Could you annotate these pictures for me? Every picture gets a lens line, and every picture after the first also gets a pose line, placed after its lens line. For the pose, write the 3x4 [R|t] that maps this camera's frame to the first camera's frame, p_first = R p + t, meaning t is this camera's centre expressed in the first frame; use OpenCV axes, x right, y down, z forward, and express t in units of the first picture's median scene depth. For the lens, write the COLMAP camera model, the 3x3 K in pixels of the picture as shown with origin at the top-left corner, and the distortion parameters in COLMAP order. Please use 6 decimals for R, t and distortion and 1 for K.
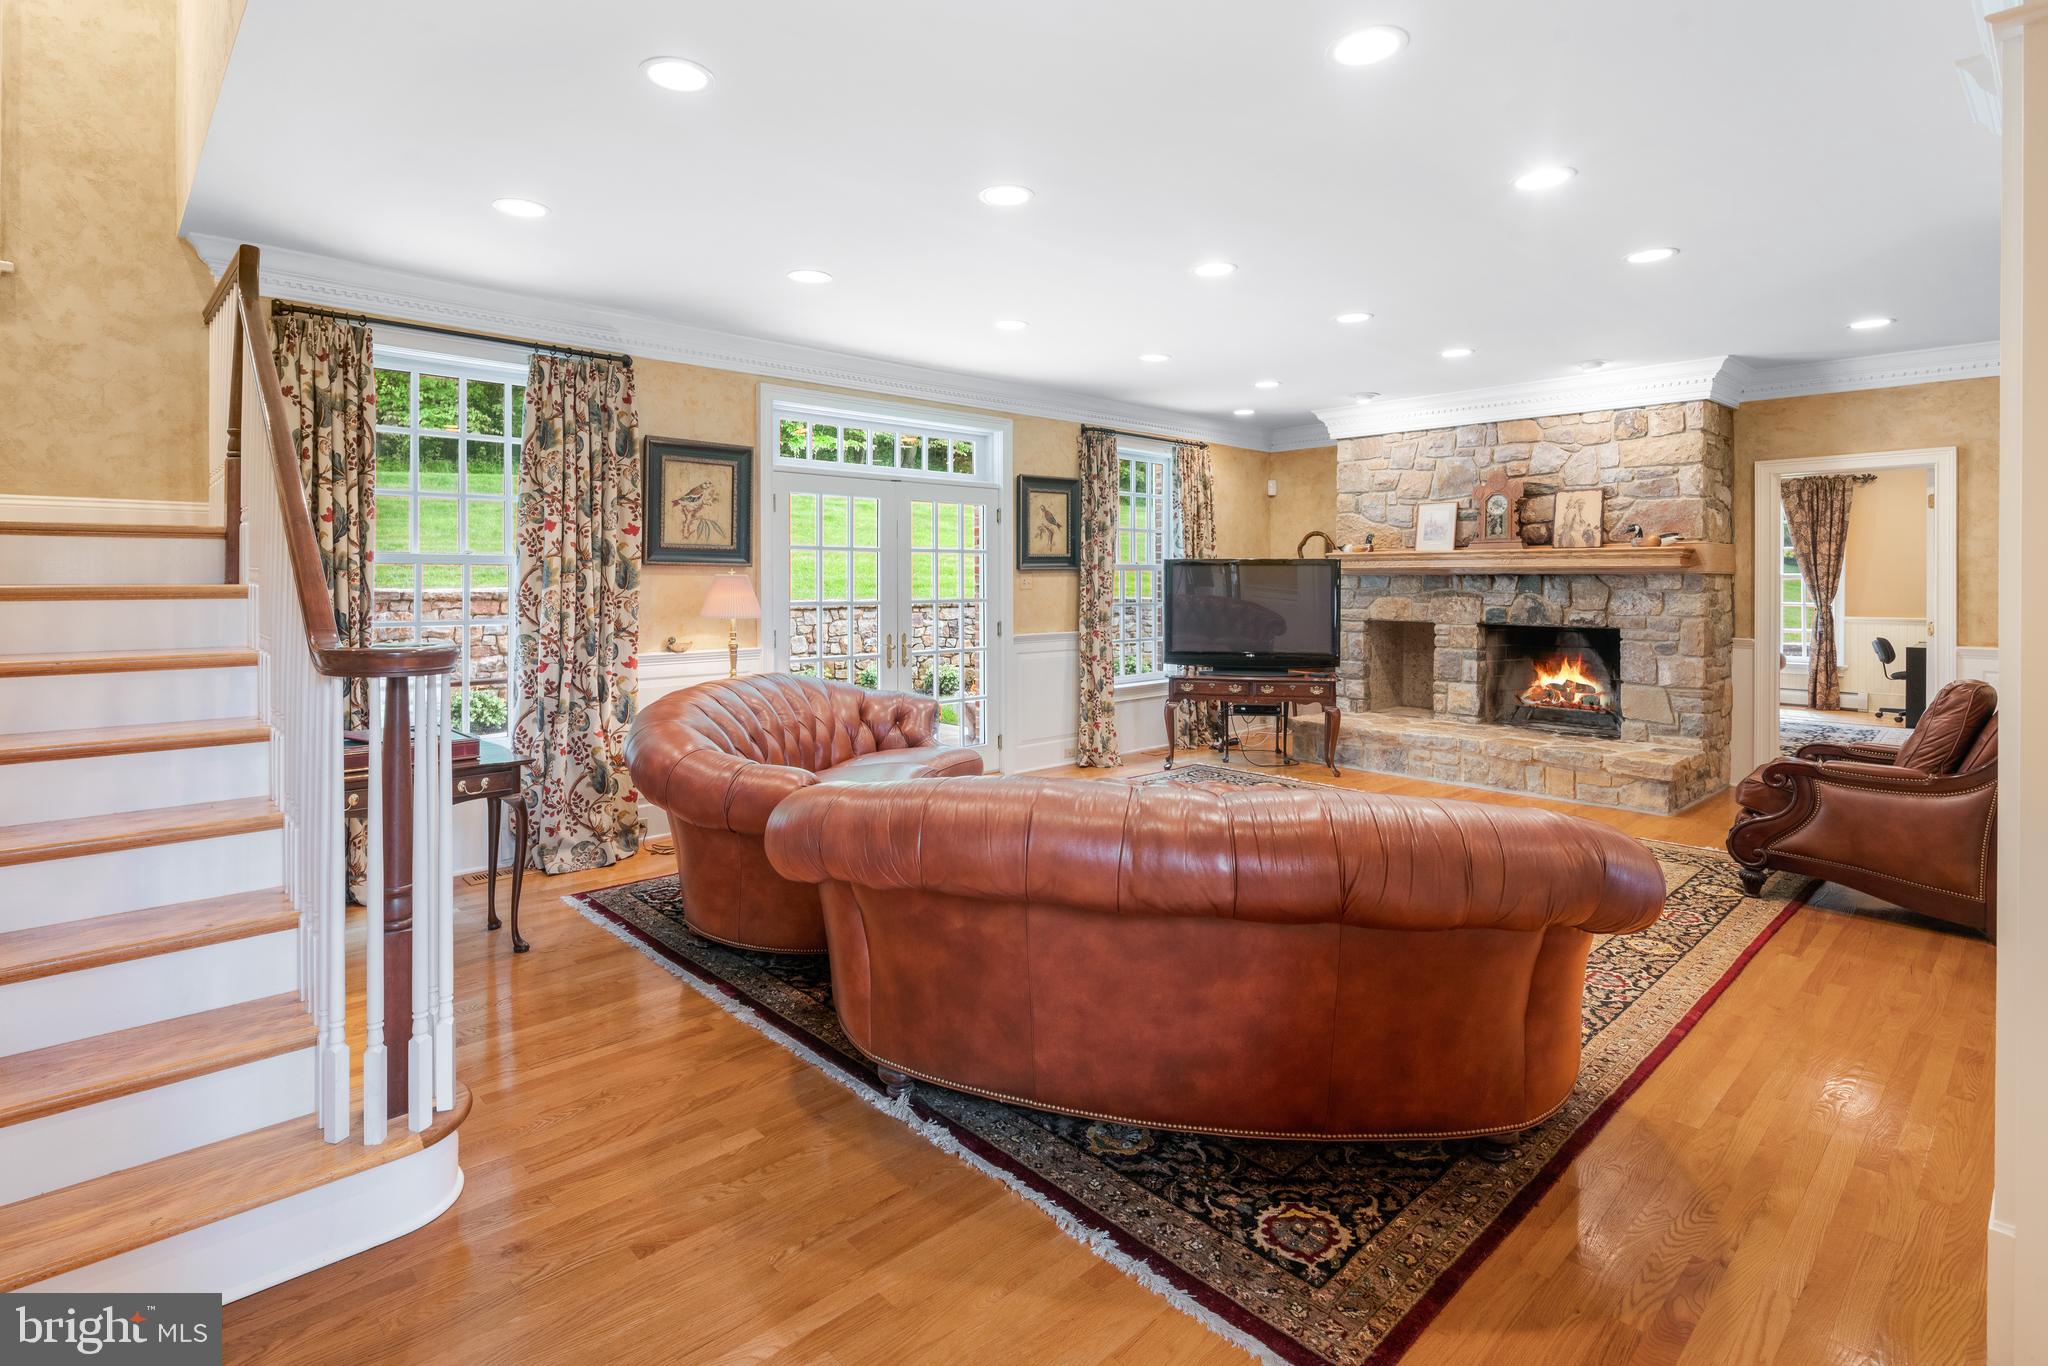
lens RADIAL K [[1009.1, 0, 983.3], [0, 1009.1, 585.0], [0, 0, 1]] dist [0.000957, -0.002068]
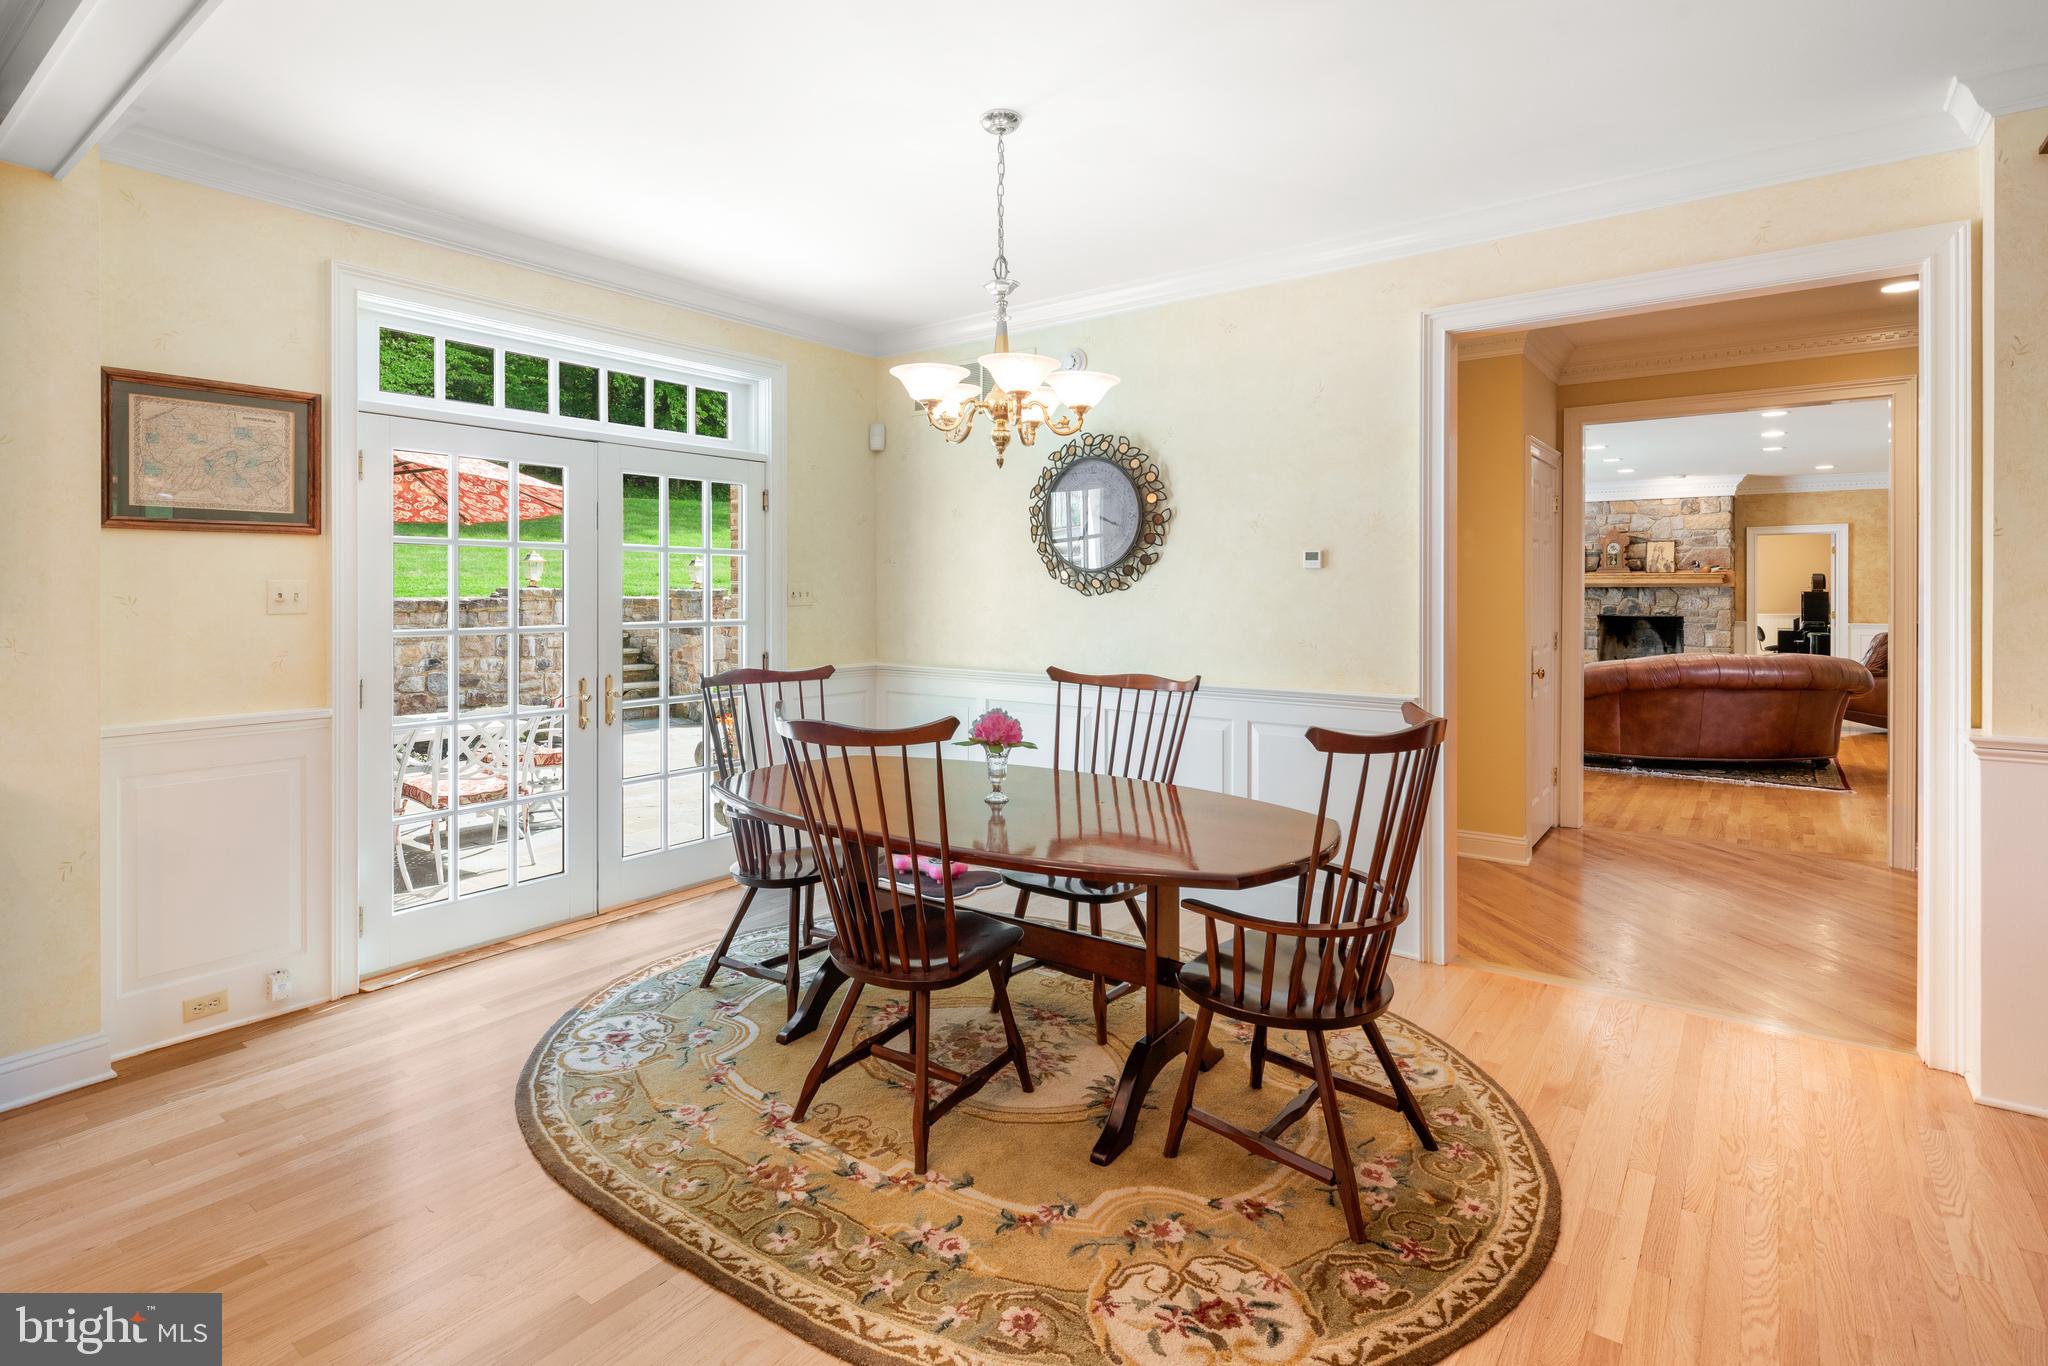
lens RADIAL K [[1009.1, 0, 987.2], [0, 1009.1, 590.4], [0, 0, 1]] dist [0.000957, -0.002068]
pose [[0.985934, 0.000056, 0.167133, -0.952705], [0.000464, 0.999995, -0.003073, 0.000480], [-0.167132, 0.003107, 0.985930, -0.621513]]
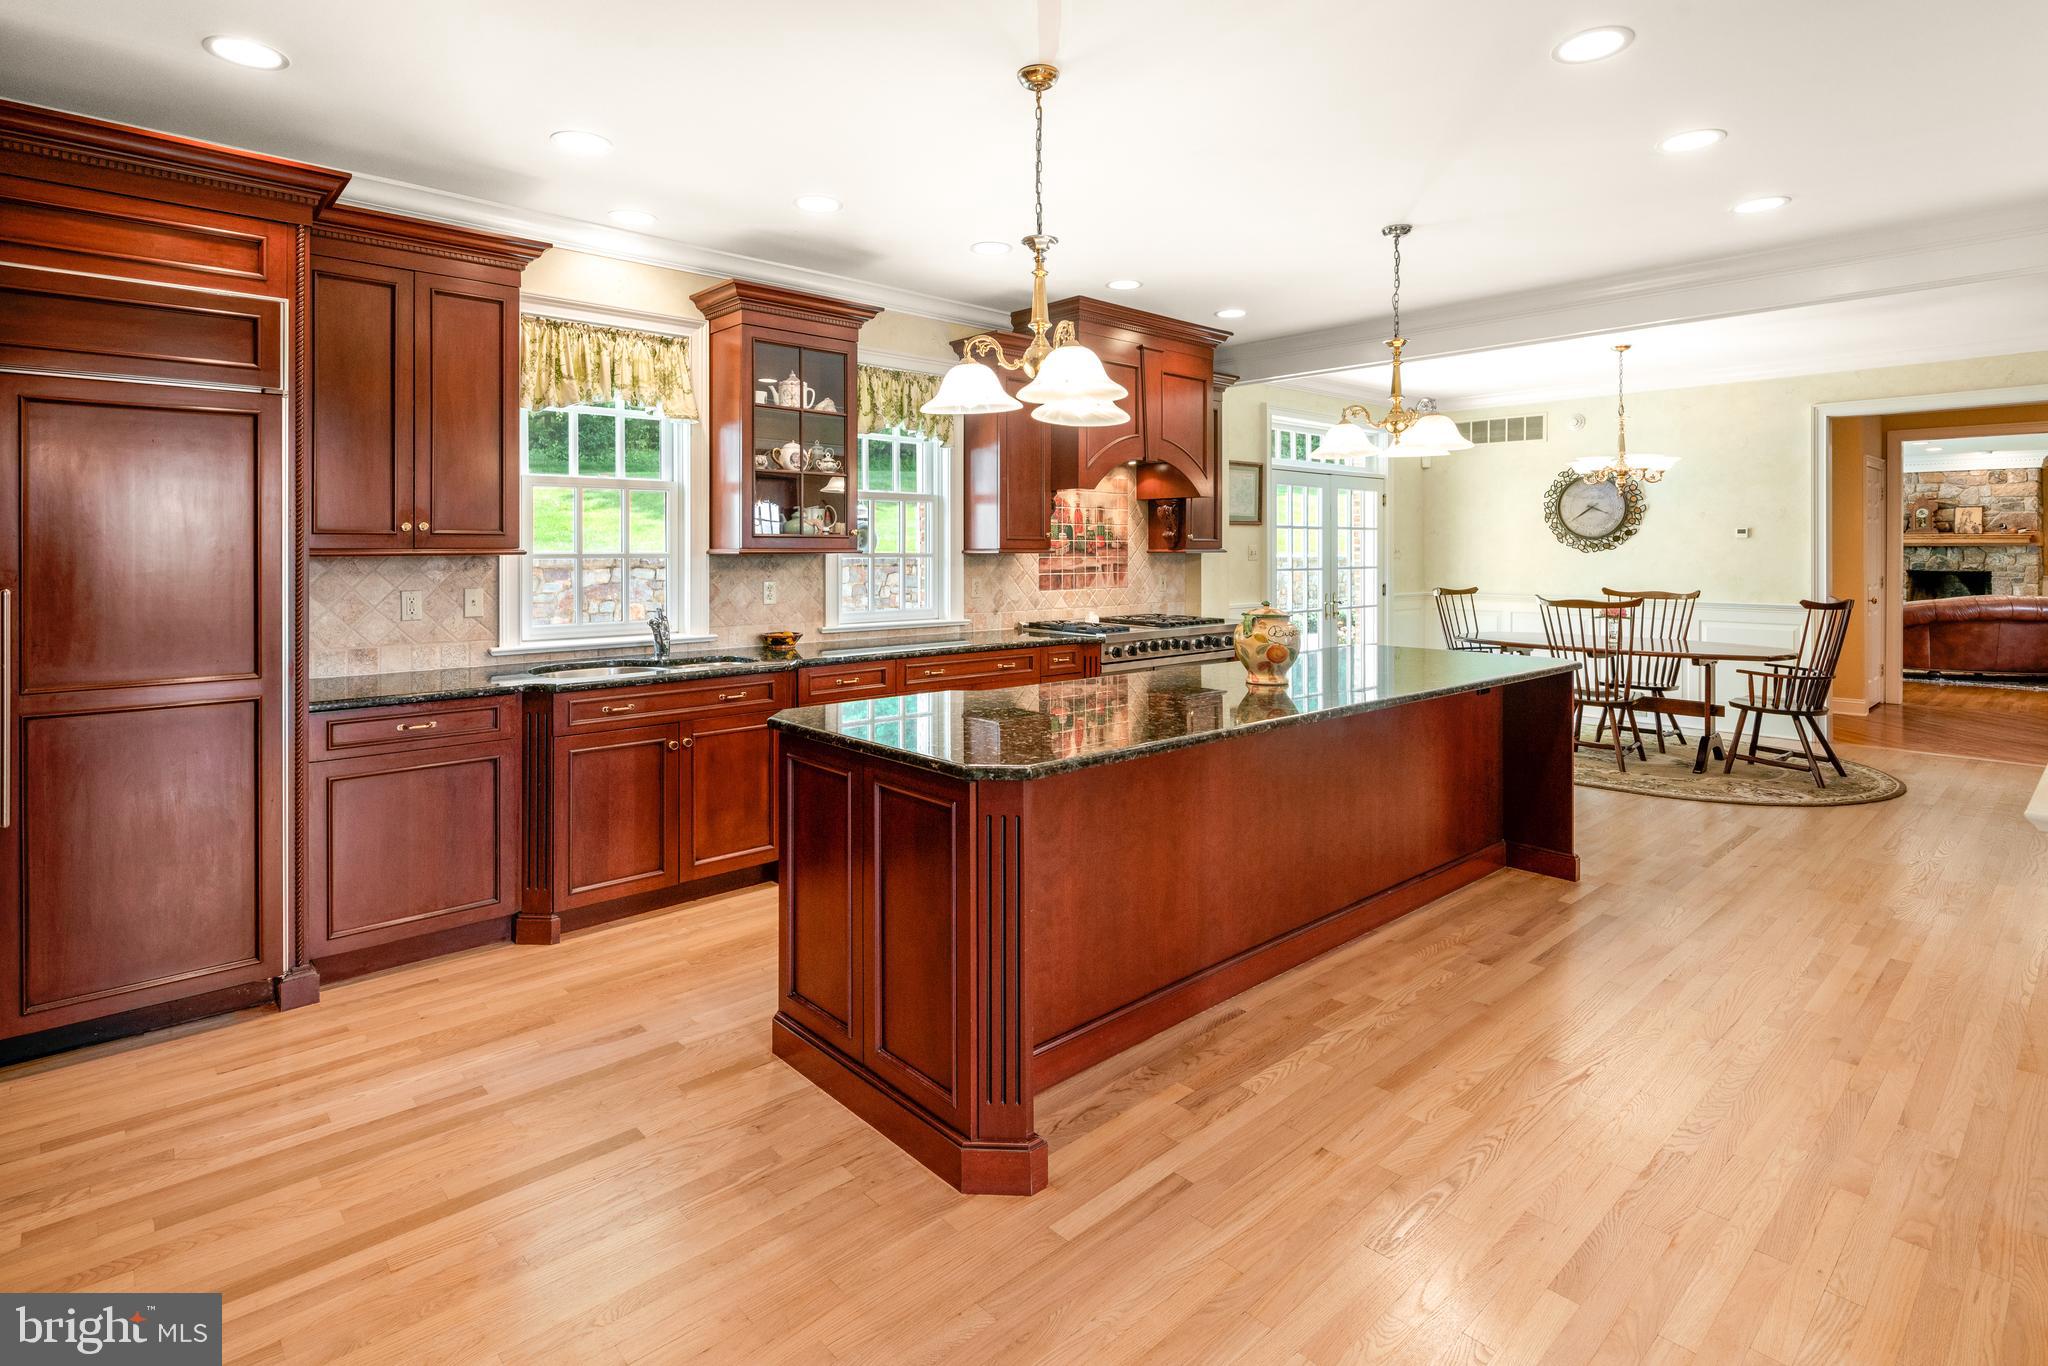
lens RADIAL K [[1009.1, 0, 995.7], [0, 1009.1, 543.0], [0, 0, 1]] dist [0.000957, -0.002068]
pose [[0.999845, -0.000047, -0.017622, -1.480877], [-0.000098, 0.999966, -0.008208, 0.000559], [0.017622, 0.008209, 0.999811, -1.209470]]
